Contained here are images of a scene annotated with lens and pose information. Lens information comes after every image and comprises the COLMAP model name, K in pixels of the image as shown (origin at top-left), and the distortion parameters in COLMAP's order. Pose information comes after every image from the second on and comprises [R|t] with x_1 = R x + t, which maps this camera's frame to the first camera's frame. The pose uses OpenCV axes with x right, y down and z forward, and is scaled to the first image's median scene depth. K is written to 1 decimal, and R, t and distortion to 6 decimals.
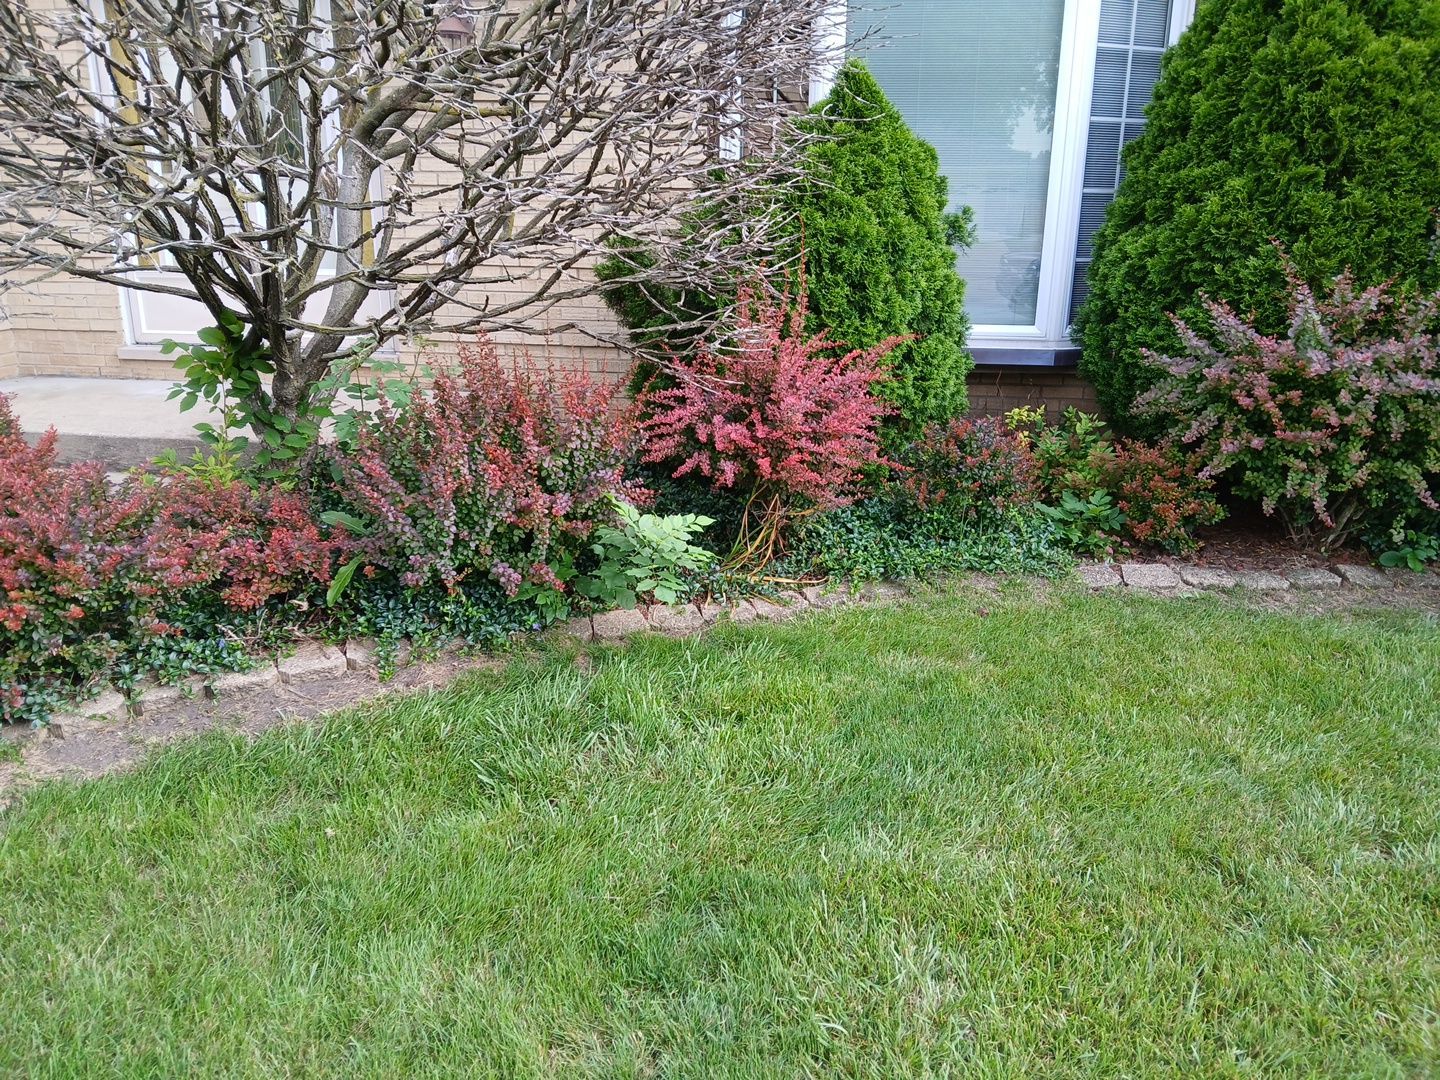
lens RADIAL K [[1110.1, 0, 728.7], [0, 1110.1, 552.0], [0, 0, 1]] dist [0.032931, -0.070160]
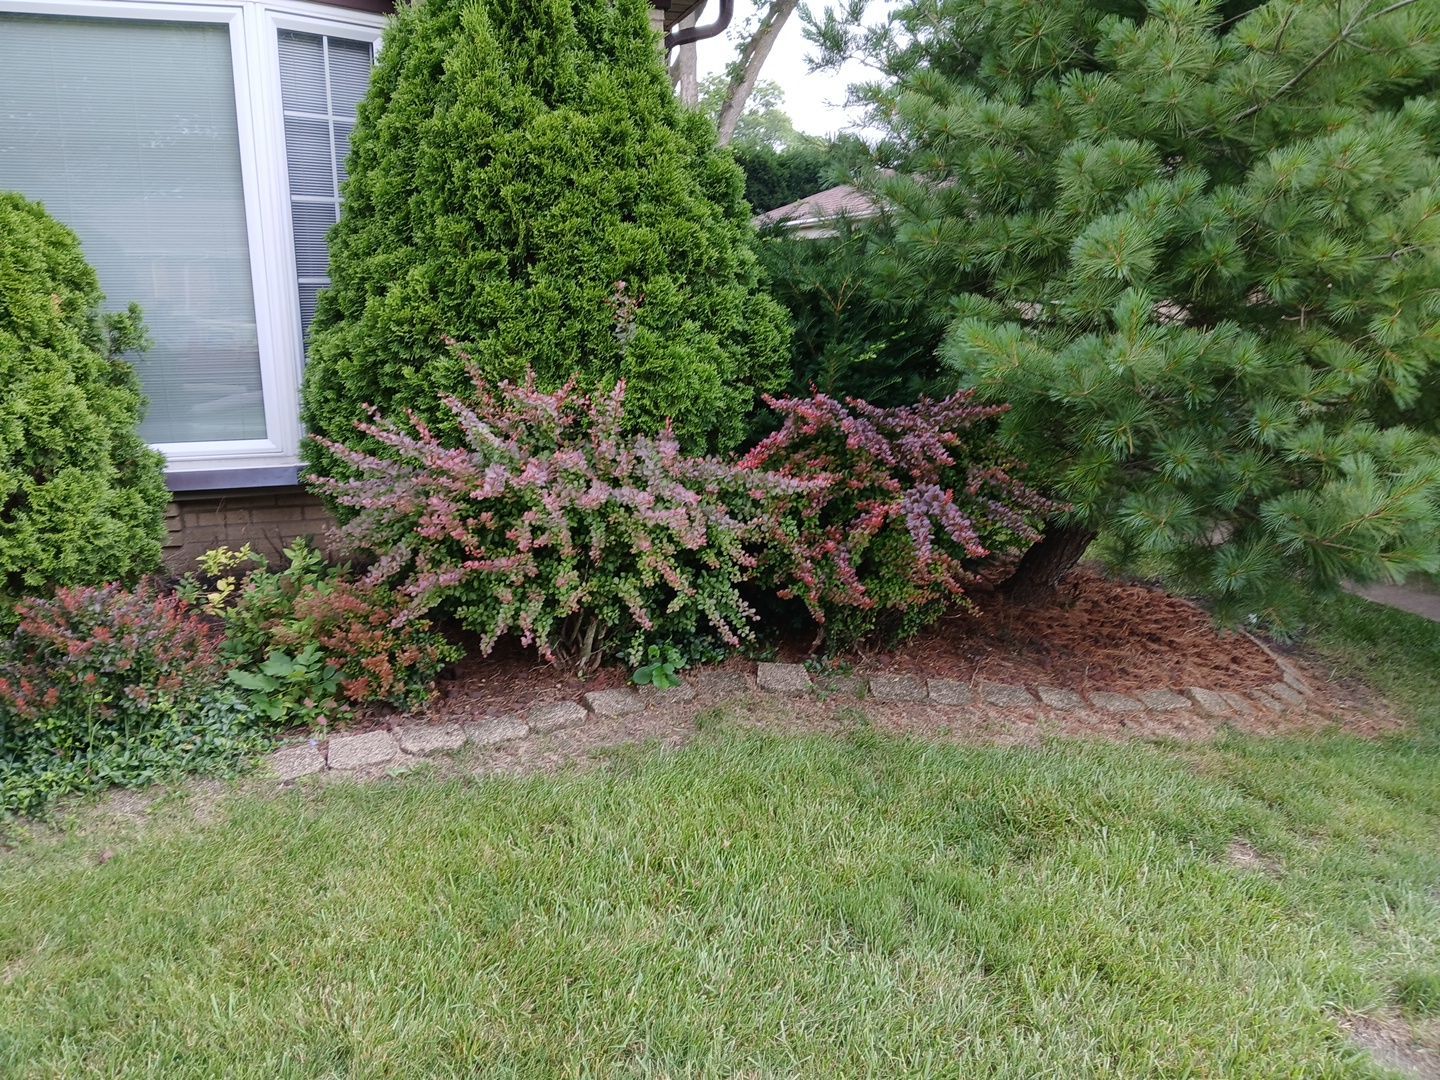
lens RADIAL K [[1114.0, 0, 716.9], [0, 1114.0, 585.9], [0, 0, 1]] dist [0.045907, -0.129883]
pose [[0.891883, -0.126126, 0.434323, 0.264584], [0.145177, 0.989346, -0.010820, -0.049586], [-0.428331, 0.072704, 0.900692, 0.143879]]
